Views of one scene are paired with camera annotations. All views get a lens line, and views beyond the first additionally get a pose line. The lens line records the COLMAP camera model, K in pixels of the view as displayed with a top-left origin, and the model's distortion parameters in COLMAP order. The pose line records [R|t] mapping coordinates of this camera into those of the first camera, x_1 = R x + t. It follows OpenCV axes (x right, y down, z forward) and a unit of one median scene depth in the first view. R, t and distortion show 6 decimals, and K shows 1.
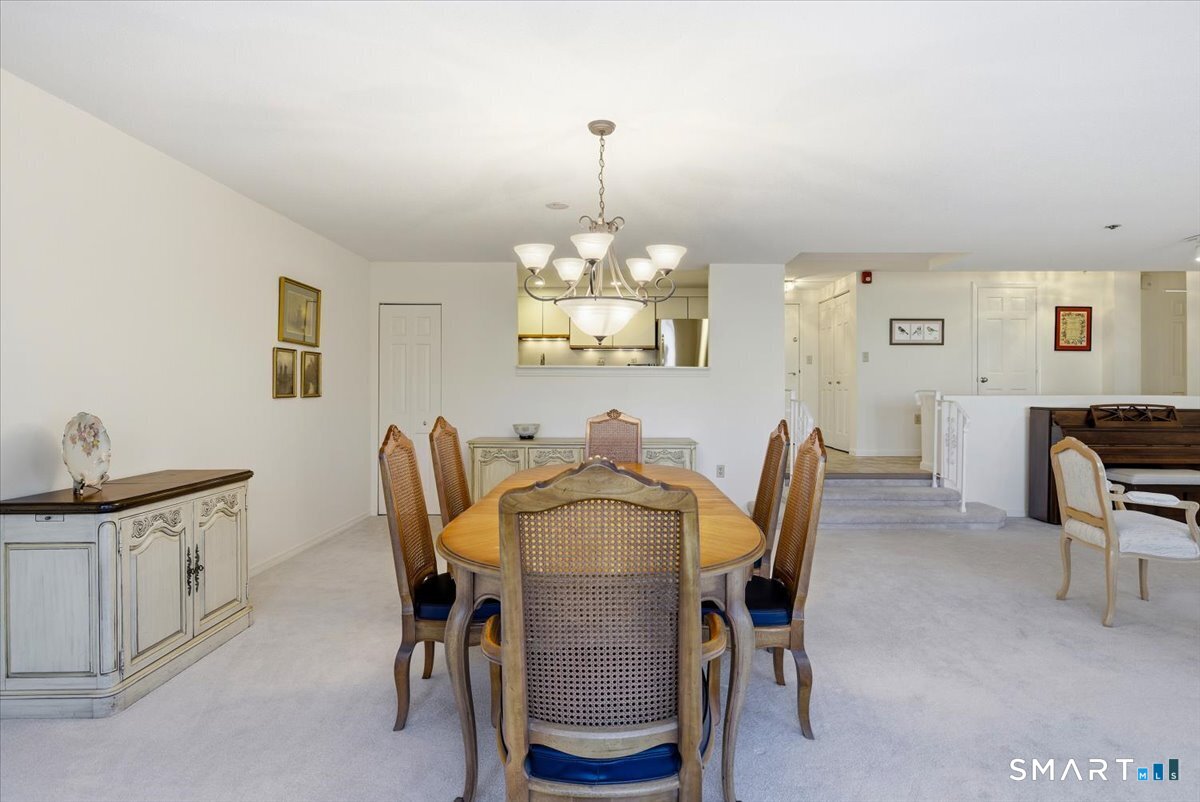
lens RADIAL K [[620.2, 0, 600.6], [0, 620.2, 393.7], [0, 0, 1]] dist [0.001755, 0.000057]
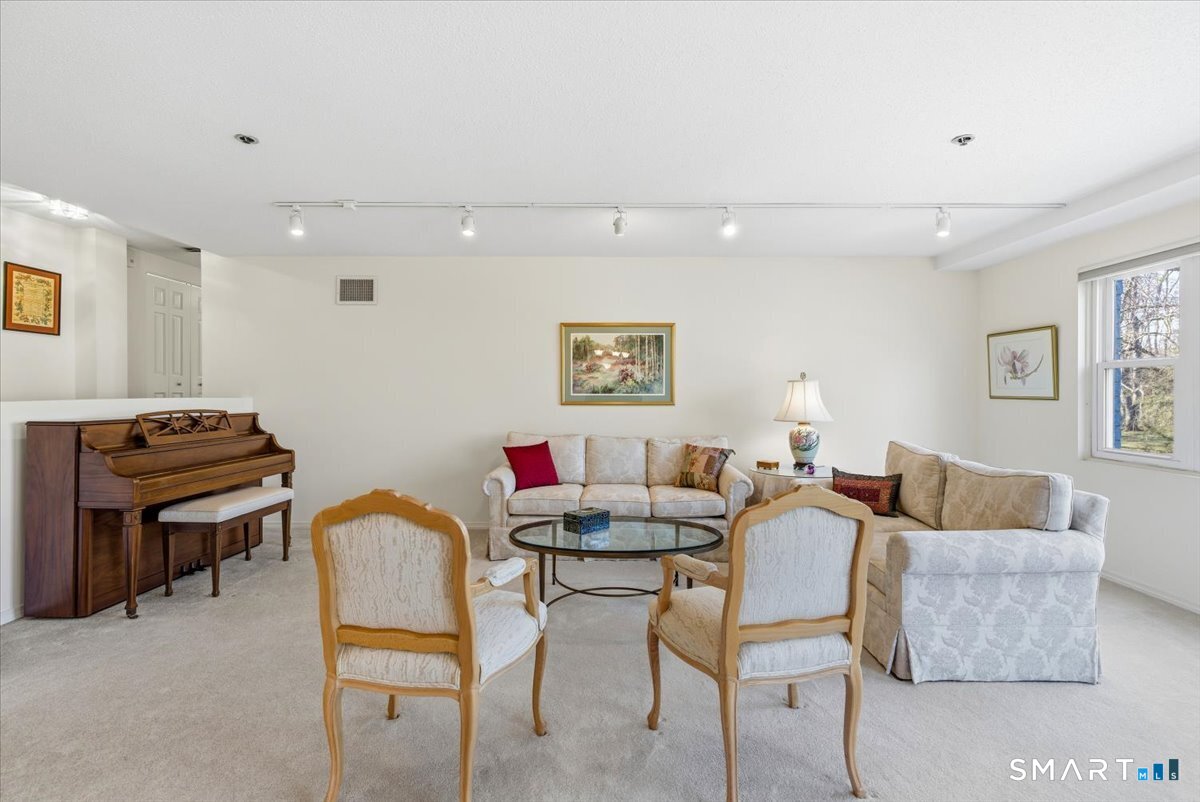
lens RADIAL K [[542.3, 0, 607.2], [0, 542.3, 393.0], [0, 0, 1]] dist [0.001163, 0.000193]
pose [[-0.021951, -0.005430, 0.999744, 0.150670], [0.003562, 0.999978, 0.005510, -0.003896], [-0.999753, 0.003682, -0.021932, 0.384507]]
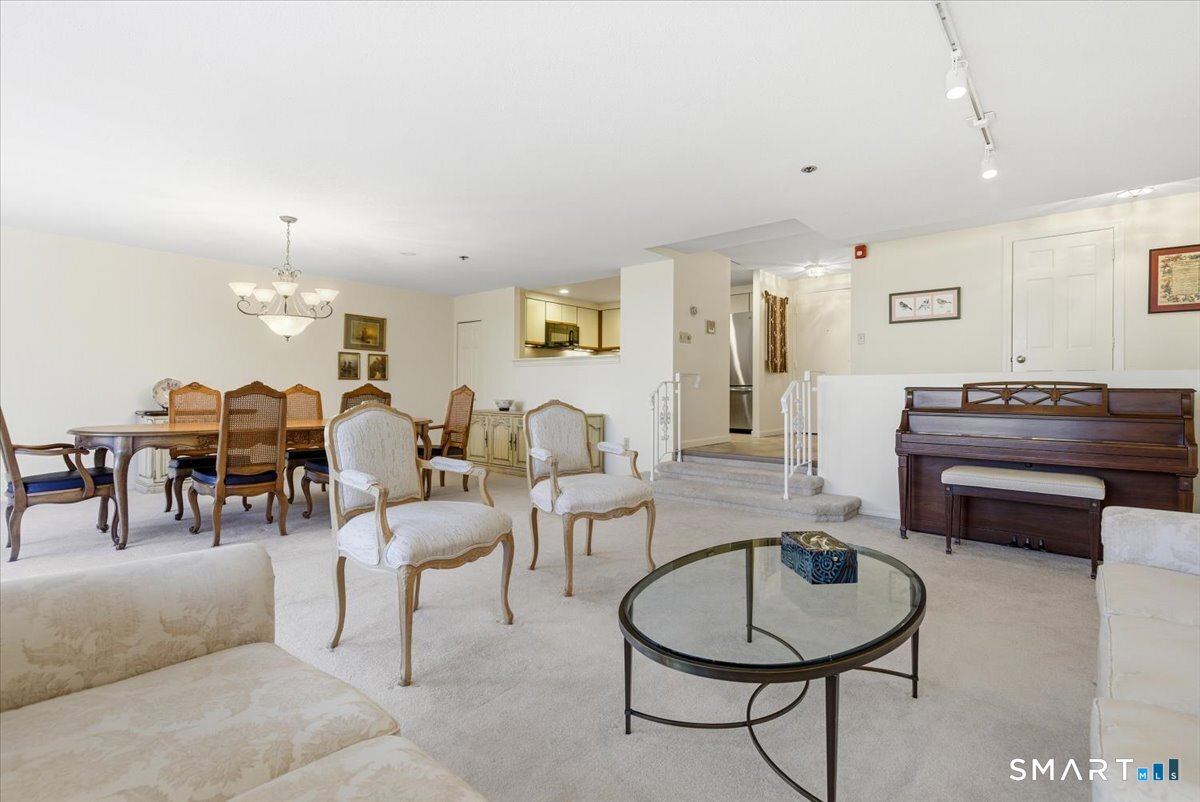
lens RADIAL K [[542.3, 0, 607.7], [0, 542.3, 394.2], [0, 0, 1]] dist [0.001163, 0.000193]
pose [[0.771551, 0.005493, -0.636144, 0.656115], [-0.009979, 0.999944, -0.003469, 0.028894], [0.636089, 0.009025, 0.771563, 0.149354]]
